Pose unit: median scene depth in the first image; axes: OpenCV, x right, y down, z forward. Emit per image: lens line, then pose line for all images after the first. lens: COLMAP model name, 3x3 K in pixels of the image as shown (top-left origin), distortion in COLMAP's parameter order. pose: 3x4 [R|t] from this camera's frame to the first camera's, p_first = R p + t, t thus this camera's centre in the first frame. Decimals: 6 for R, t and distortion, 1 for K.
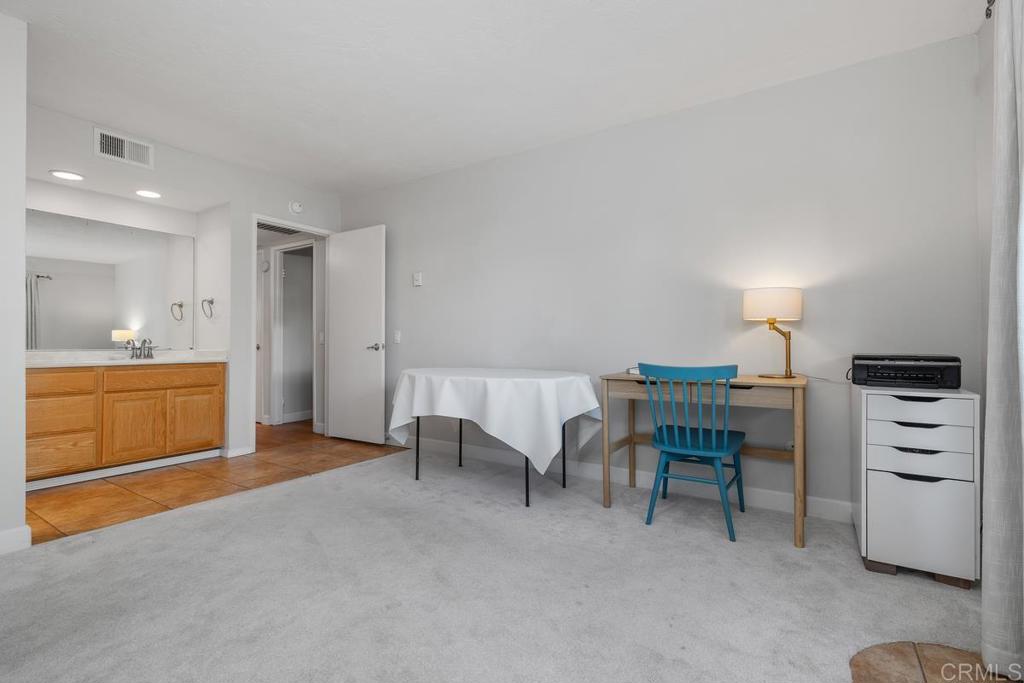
lens RADIAL K [[469.1, 0, 508.5], [0, 469.1, 343.2], [0, 0, 1]] dist [0.001247, -0.000215]
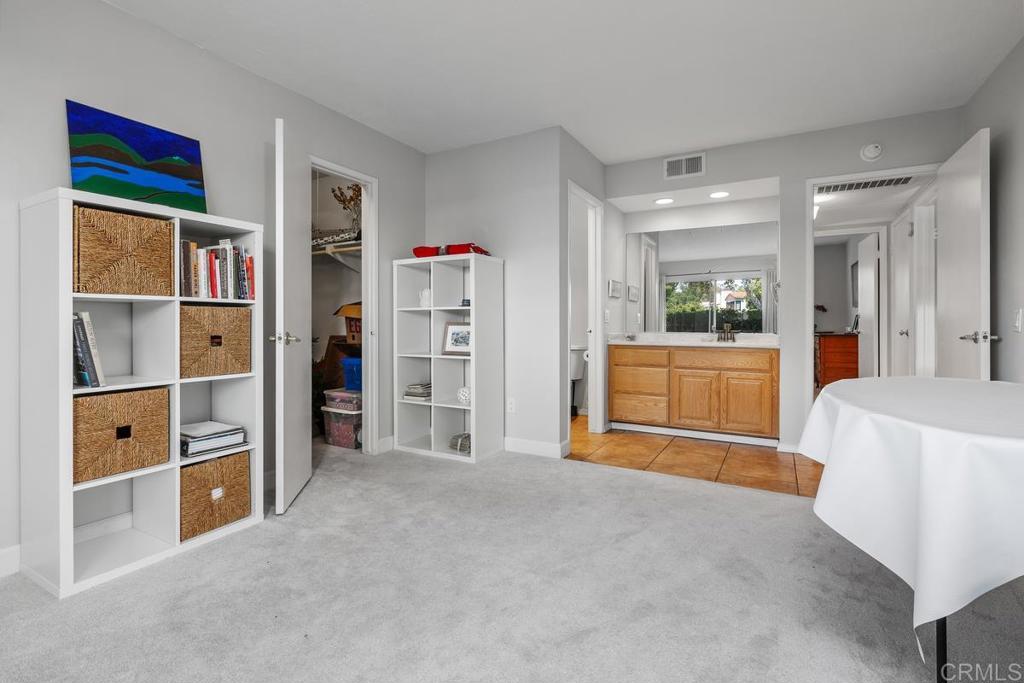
lens RADIAL K [[469.1, 0, 513.1], [0, 469.1, 322.1], [0, 0, 1]] dist [0.000149, -0.000093]
pose [[0.072132, -0.004476, -0.997385, 0.342593], [-0.002413, 0.999986, -0.004662, -0.009014], [0.997392, 0.002743, 0.072120, 0.464682]]
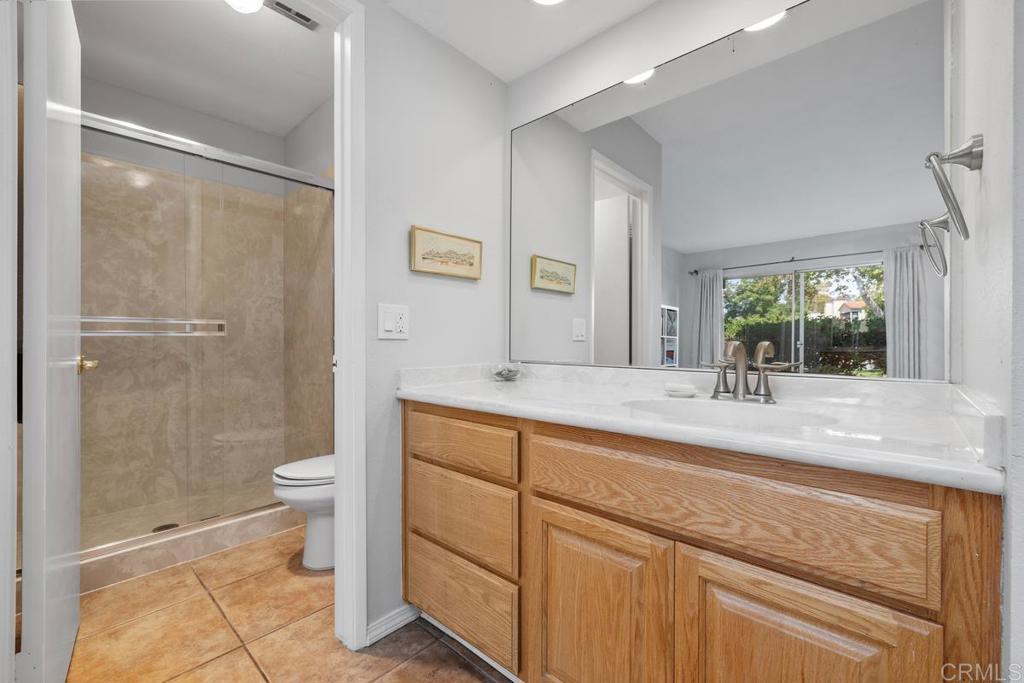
lens RADIAL K [[432.7, 0, 514.1], [0, 432.7, 338.0], [0, 0, 1]] dist [0.000830, 0.000189]
pose [[-0.148316, 0.001176, -0.988939, -0.502515], [0.000051, 0.999999, 0.001182, -0.016362], [0.988940, 0.000124, -0.148316, 0.999663]]
